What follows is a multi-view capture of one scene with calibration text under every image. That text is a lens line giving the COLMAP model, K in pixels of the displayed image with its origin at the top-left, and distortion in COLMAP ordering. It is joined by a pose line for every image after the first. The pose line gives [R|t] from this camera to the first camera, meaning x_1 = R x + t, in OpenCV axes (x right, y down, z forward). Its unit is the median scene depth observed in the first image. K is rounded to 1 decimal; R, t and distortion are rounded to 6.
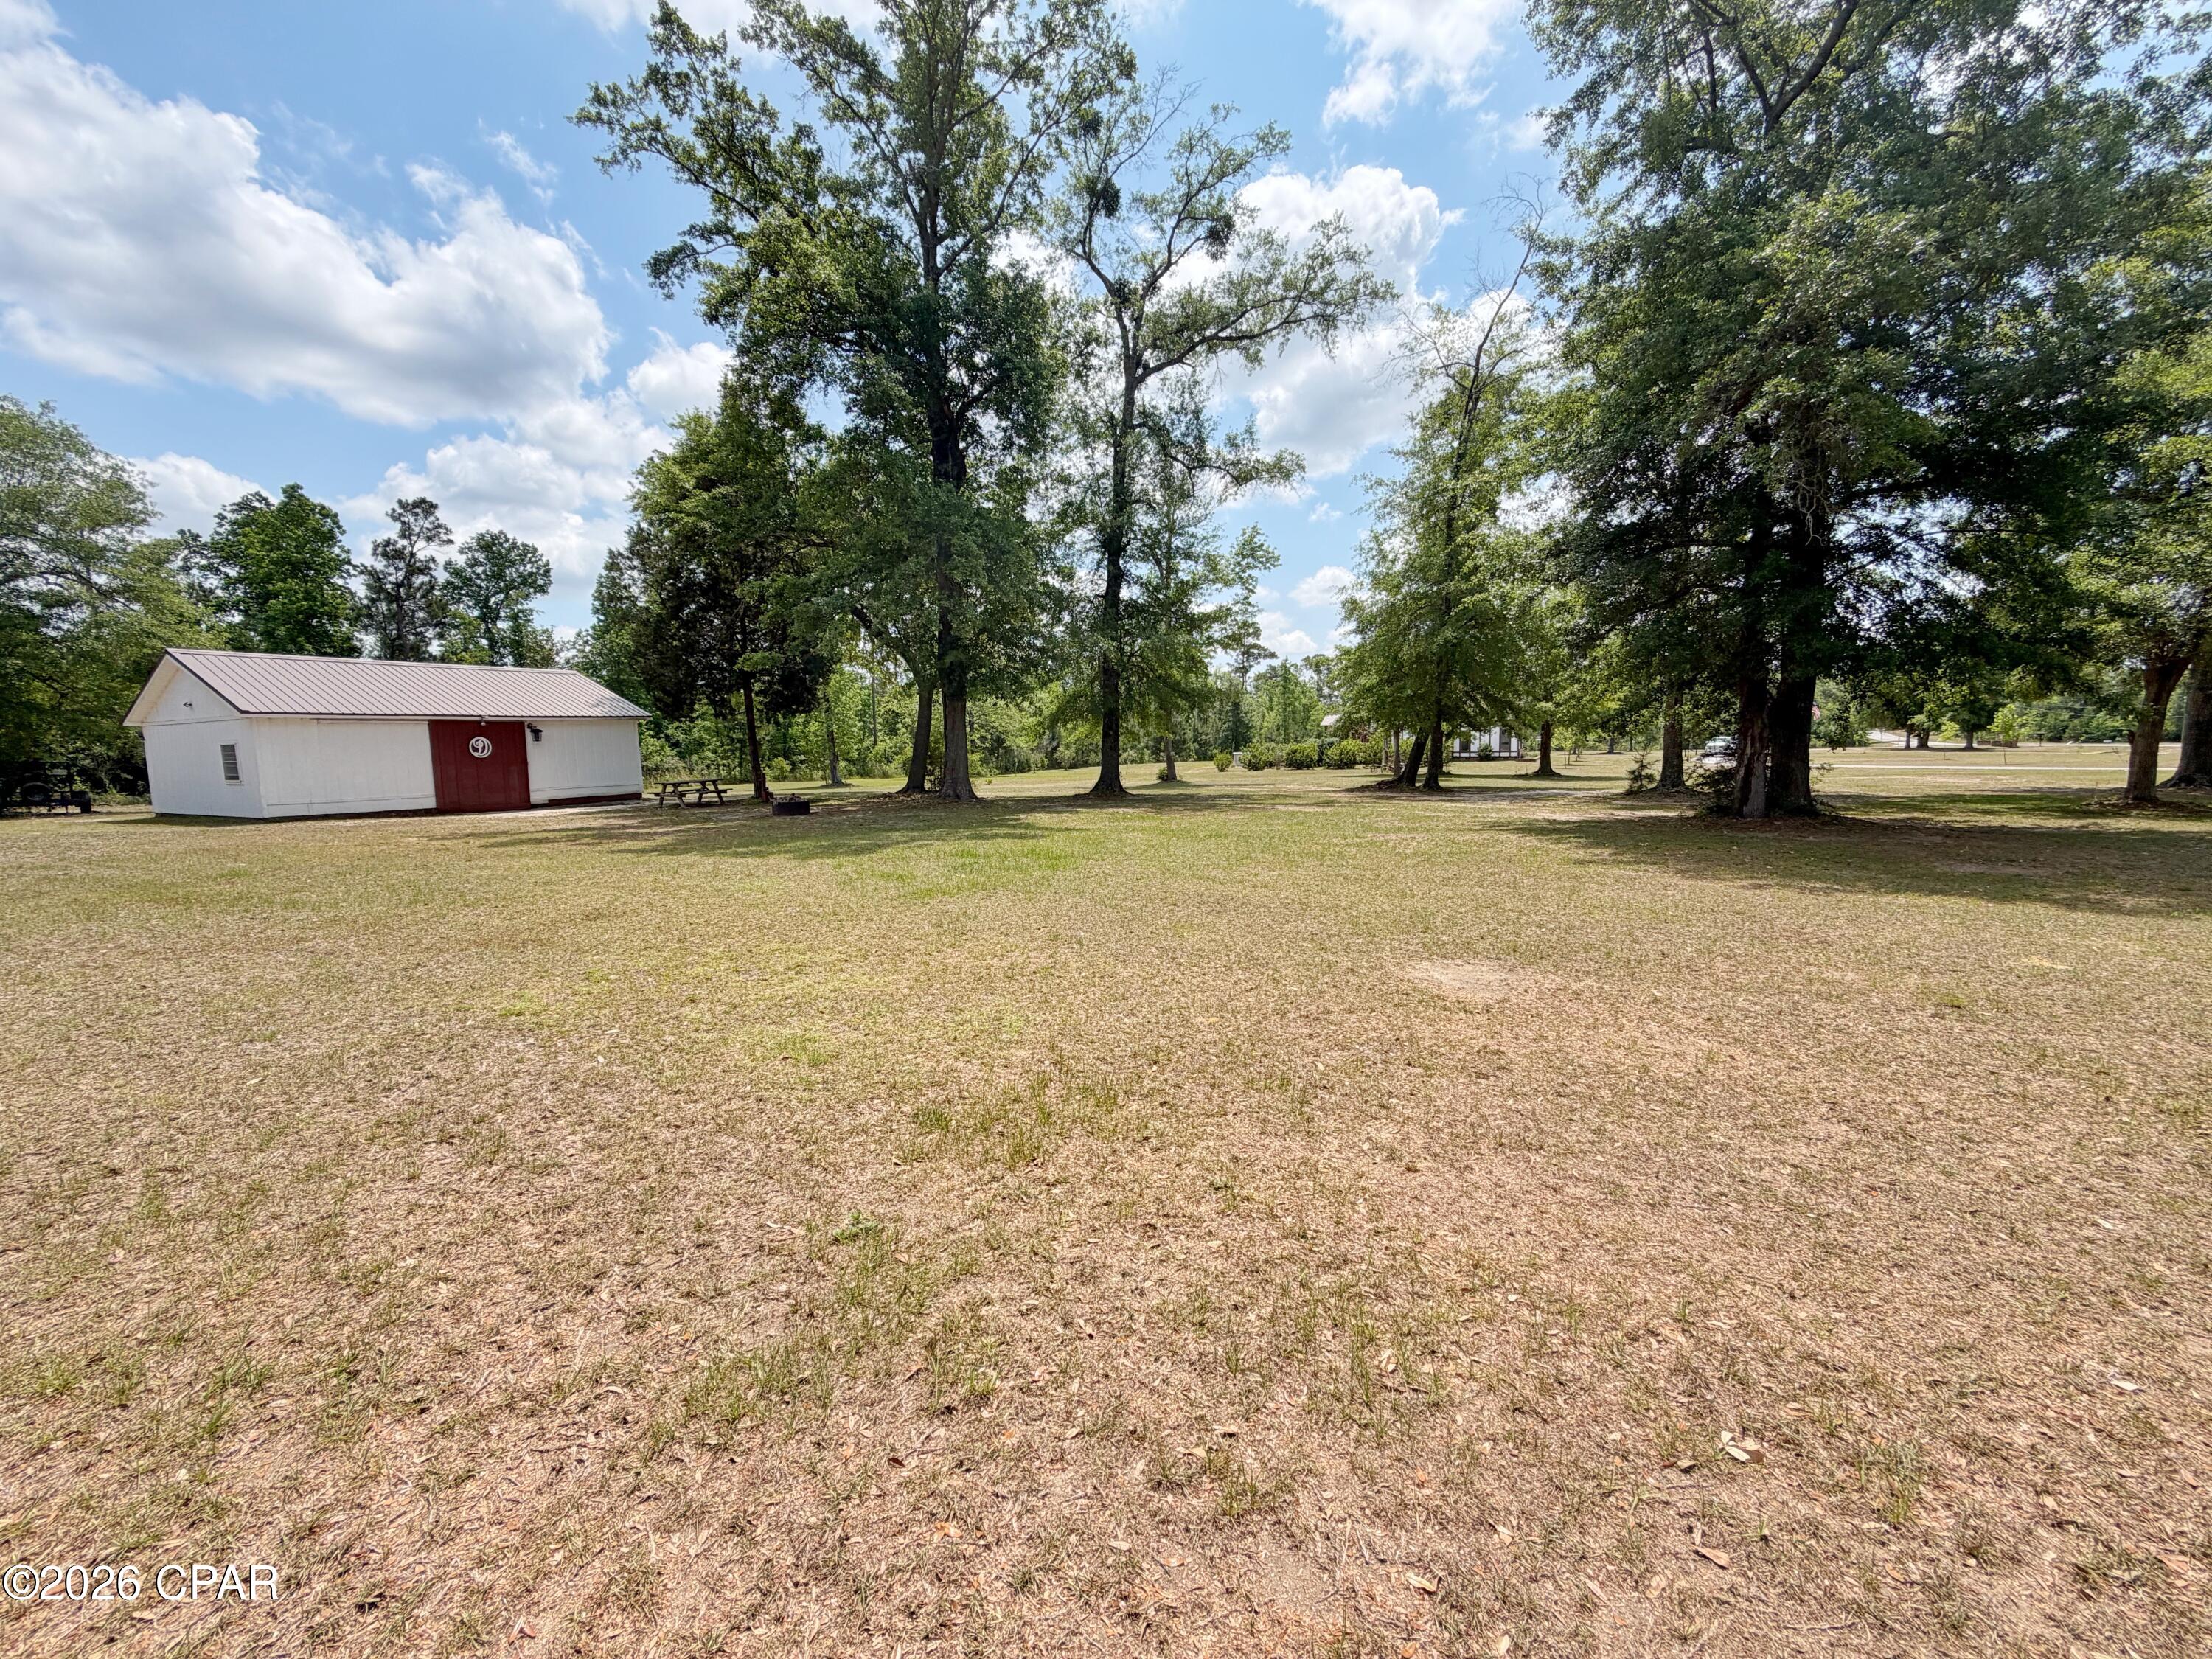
lens RADIAL K [[889.2, 0, 1103.8], [0, 889.2, 826.0], [0, 0, 1]] dist [0.000405, -0.000308]
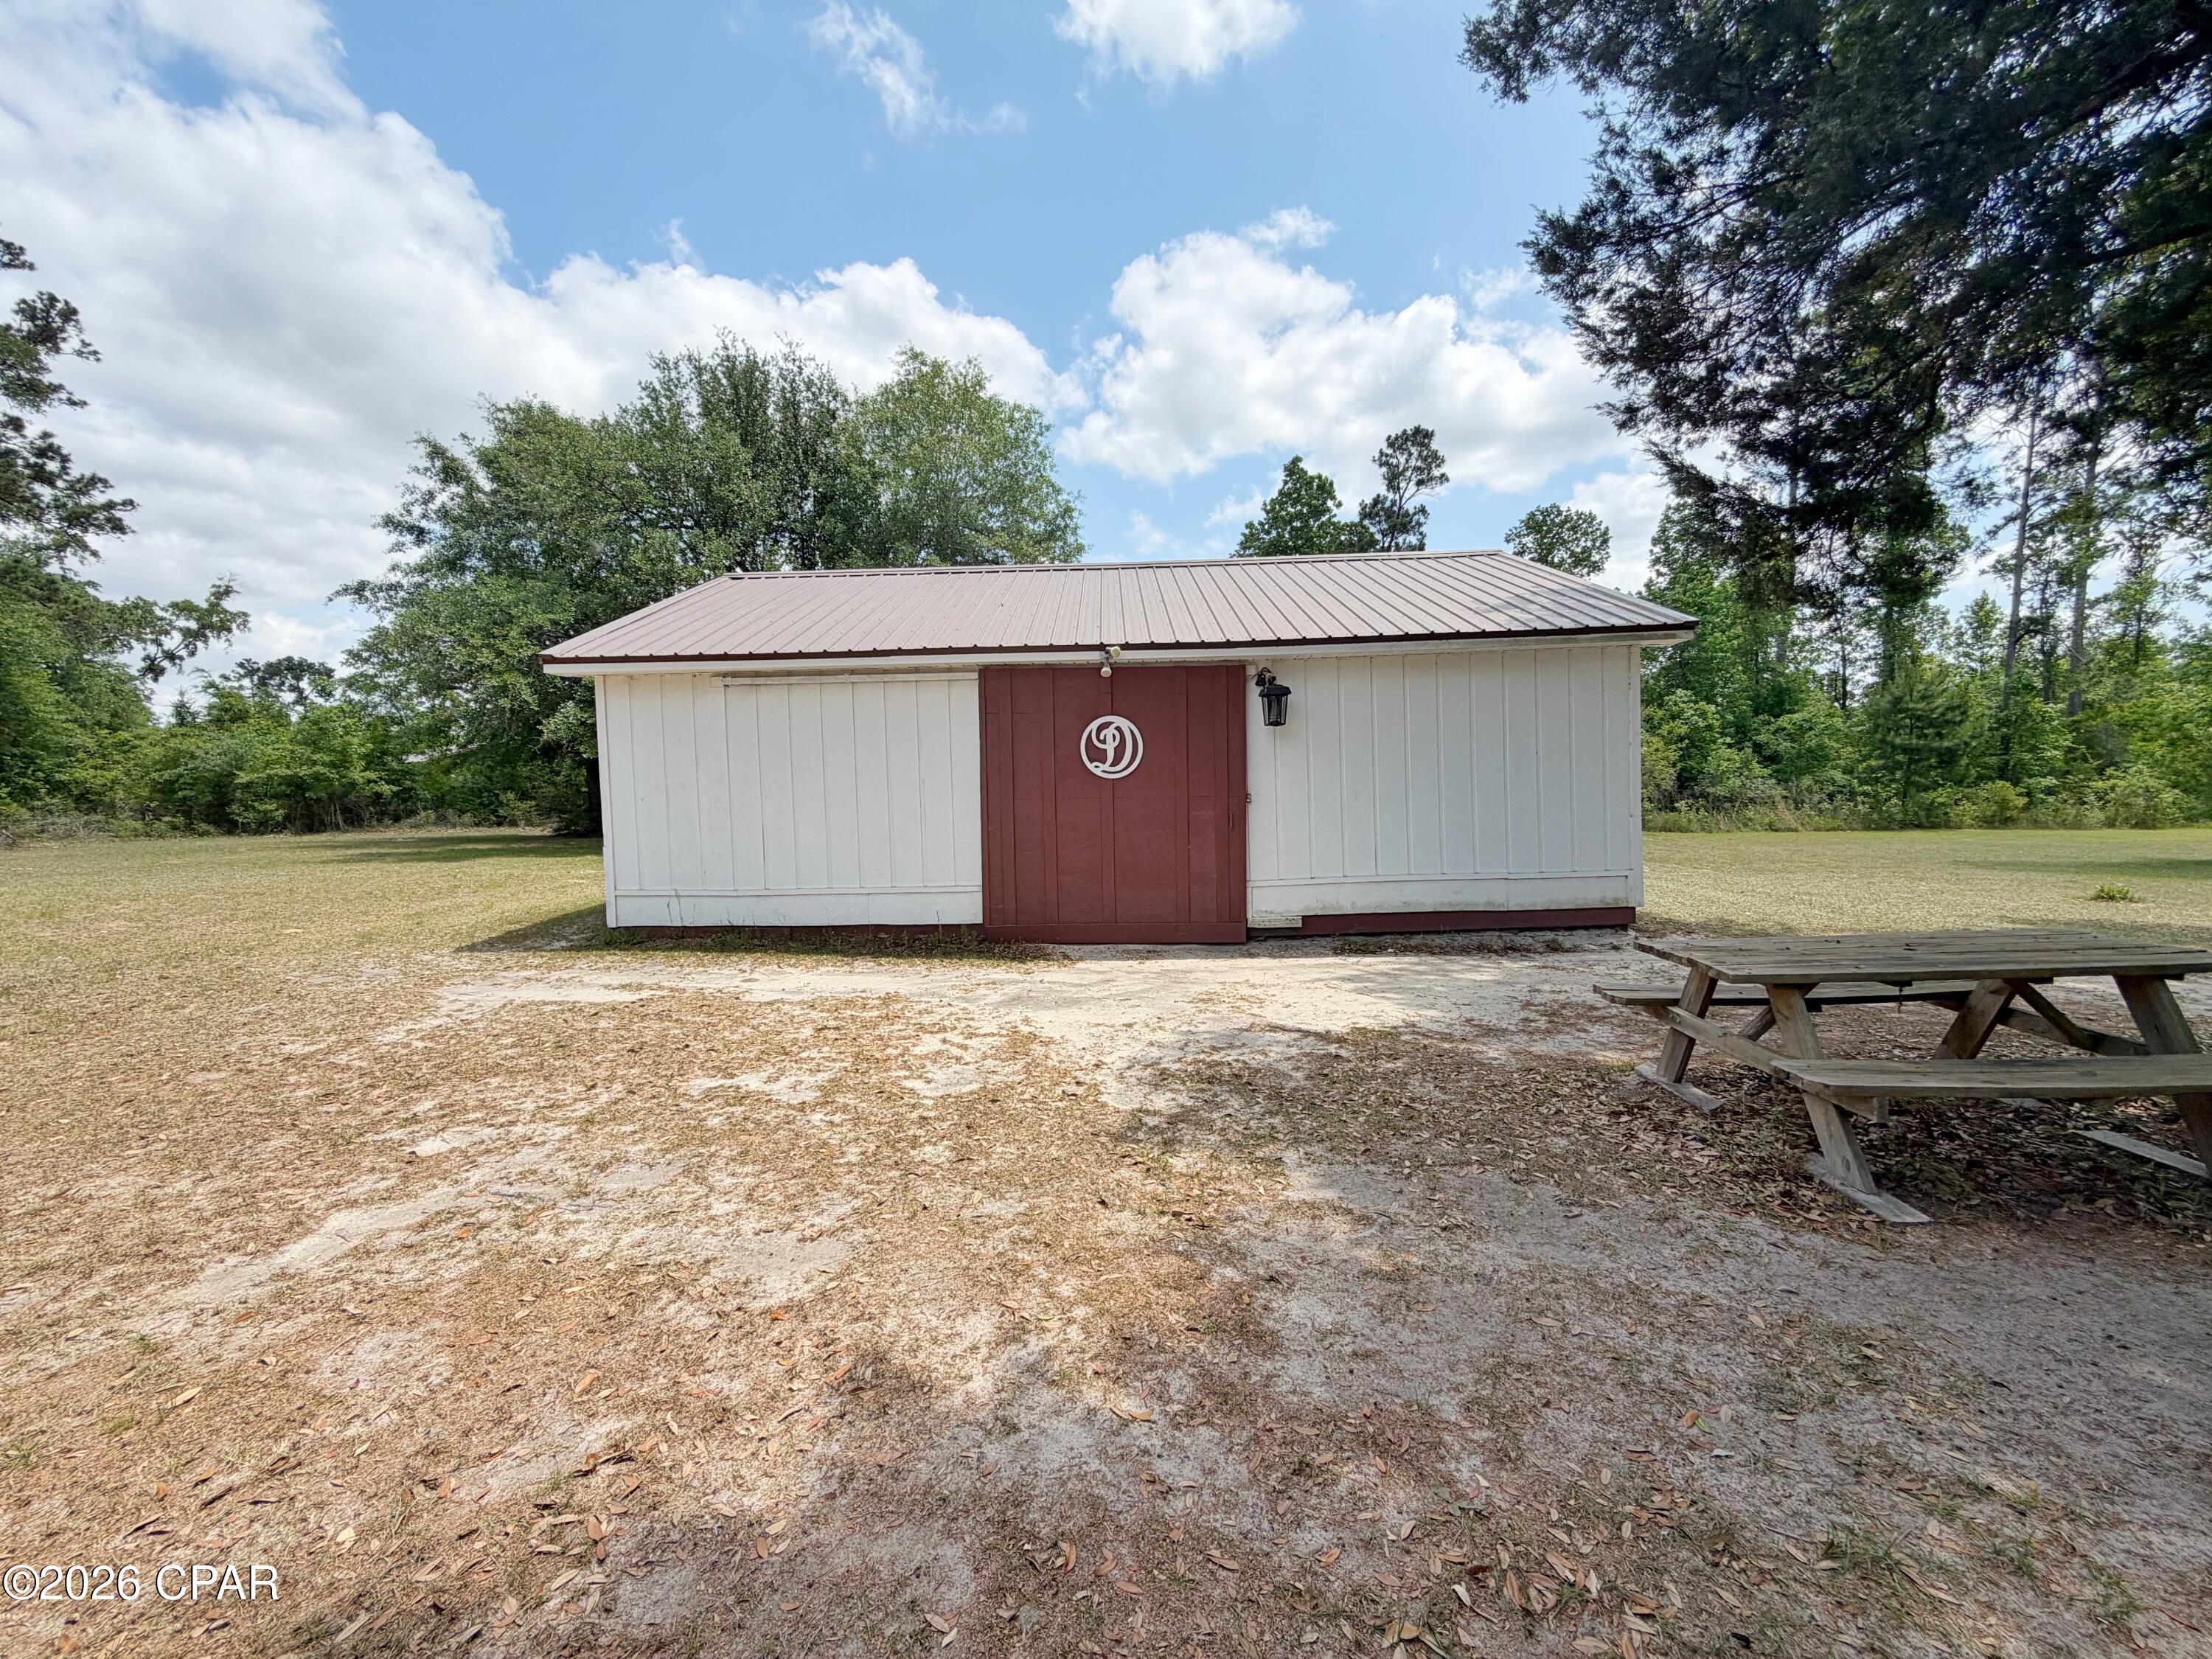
lens RADIAL K [[879.6, 0, 1098.8], [0, 879.6, 836.7], [0, 0, 1]] dist [-0.001442, -0.000080]
pose [[0.459048, 0.061409, -0.886287, -0.220851], [-0.071770, 0.996911, 0.031901, -0.034793], [0.885508, 0.048965, 0.462037, 0.448230]]
